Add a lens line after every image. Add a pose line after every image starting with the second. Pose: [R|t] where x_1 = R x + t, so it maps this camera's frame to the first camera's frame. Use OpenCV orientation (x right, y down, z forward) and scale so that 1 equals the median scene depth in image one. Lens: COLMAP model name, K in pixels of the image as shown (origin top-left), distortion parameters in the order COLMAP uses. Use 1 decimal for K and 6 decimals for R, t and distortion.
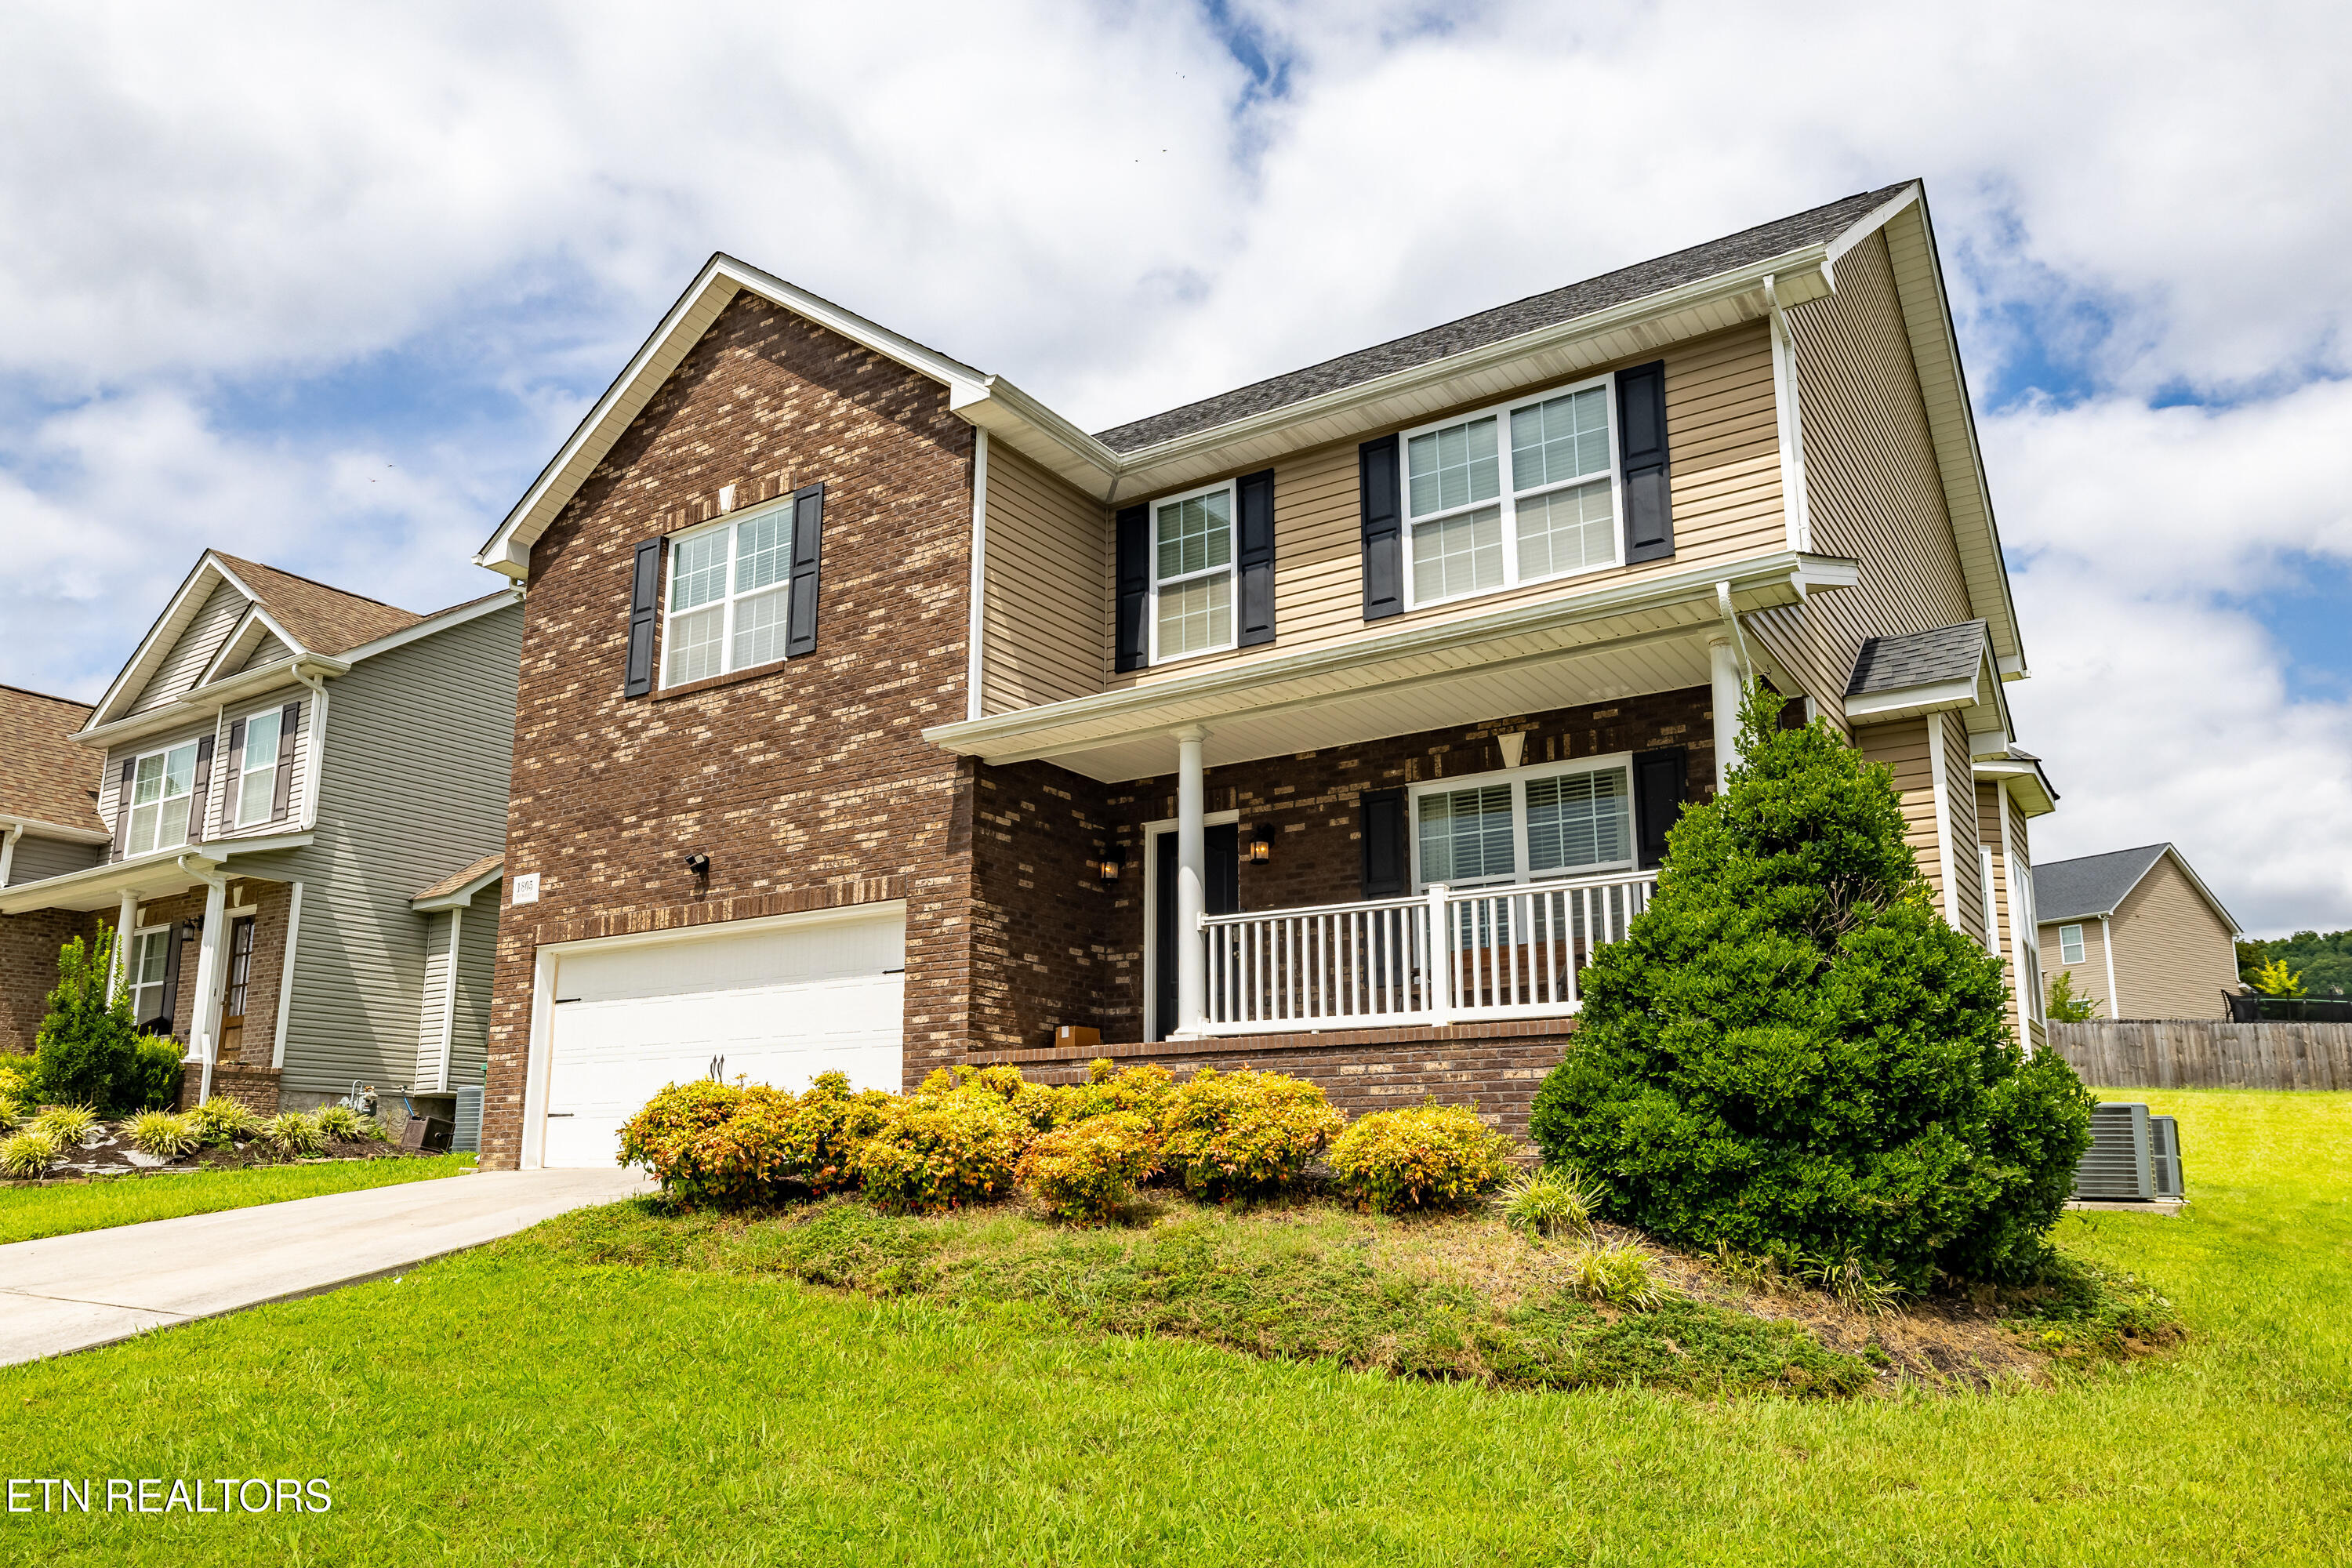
lens RADIAL K [[1603.1, 0, 1174.2], [0, 1603.1, 883.9], [0, 0, 1]] dist [0.001584, 0.006647]
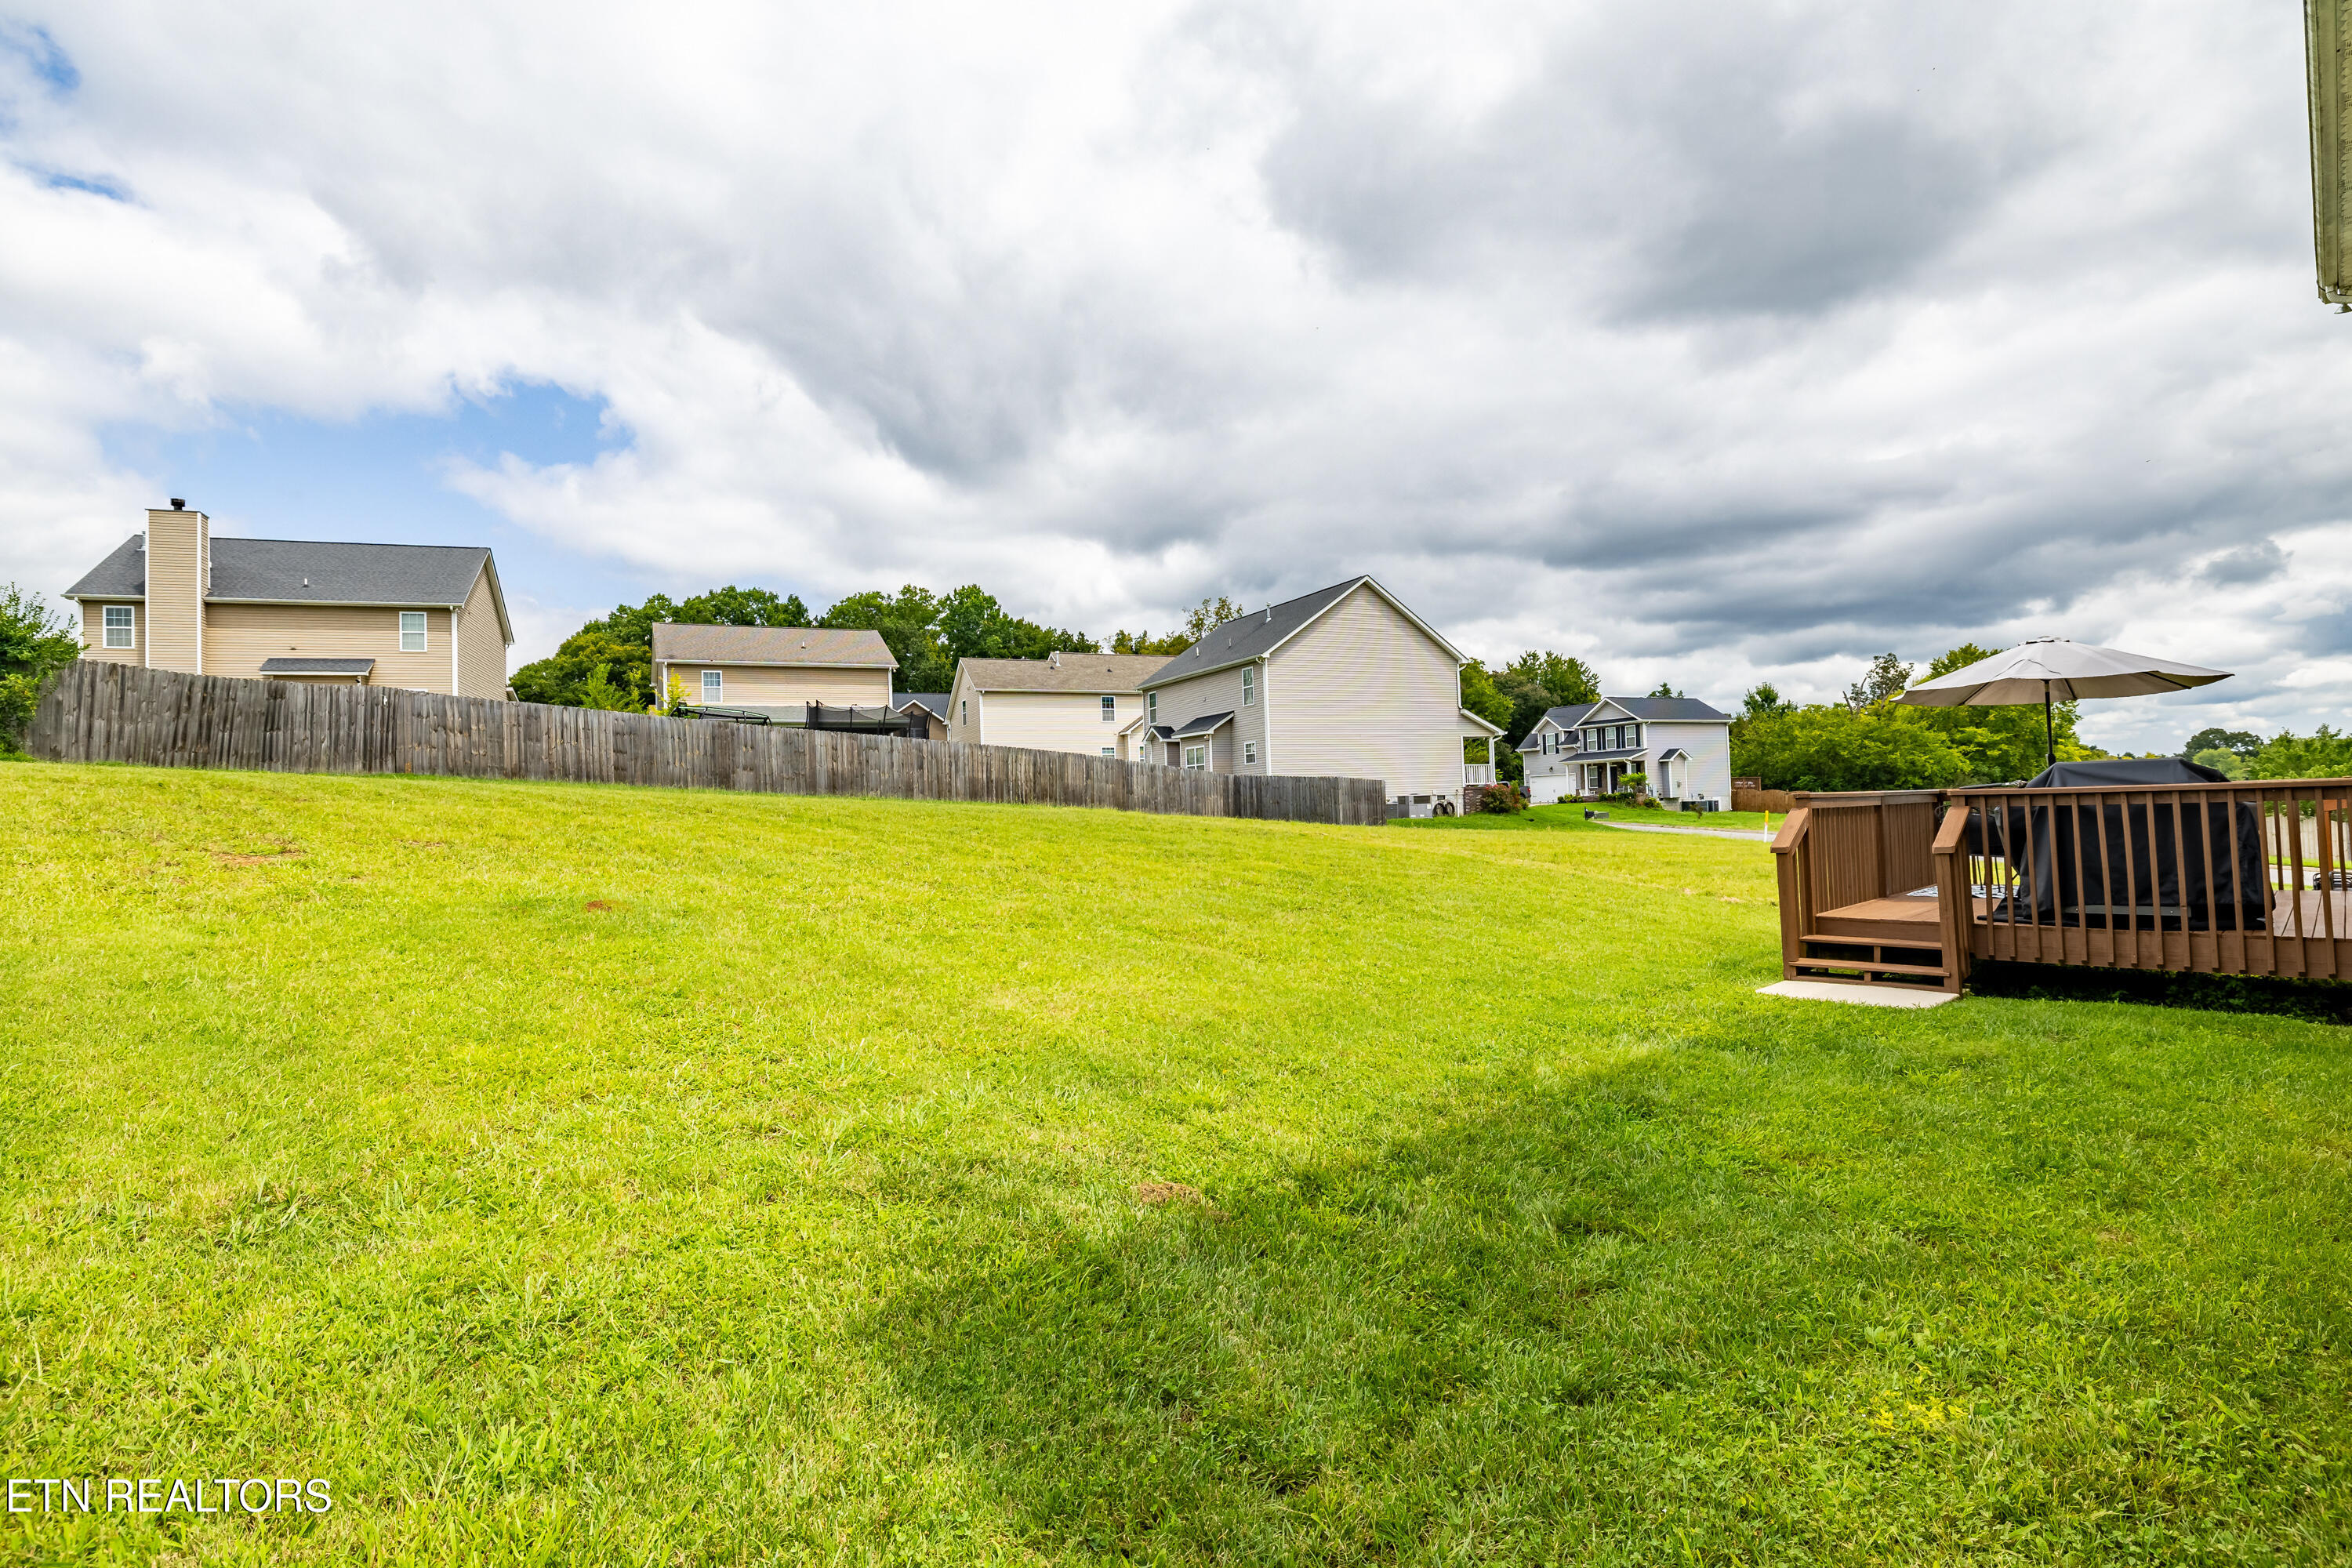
lens RADIAL K [[1175.9, 0, 1198.4], [0, 1175.9, 742.7], [0, 0, 1]] dist [-0.012817, 0.002374]
pose [[0.209083, 0.048263, 0.976706, -0.119388], [-0.150055, 0.988536, -0.016725, 0.241550], [-0.966316, -0.143063, 0.213929, 2.094480]]
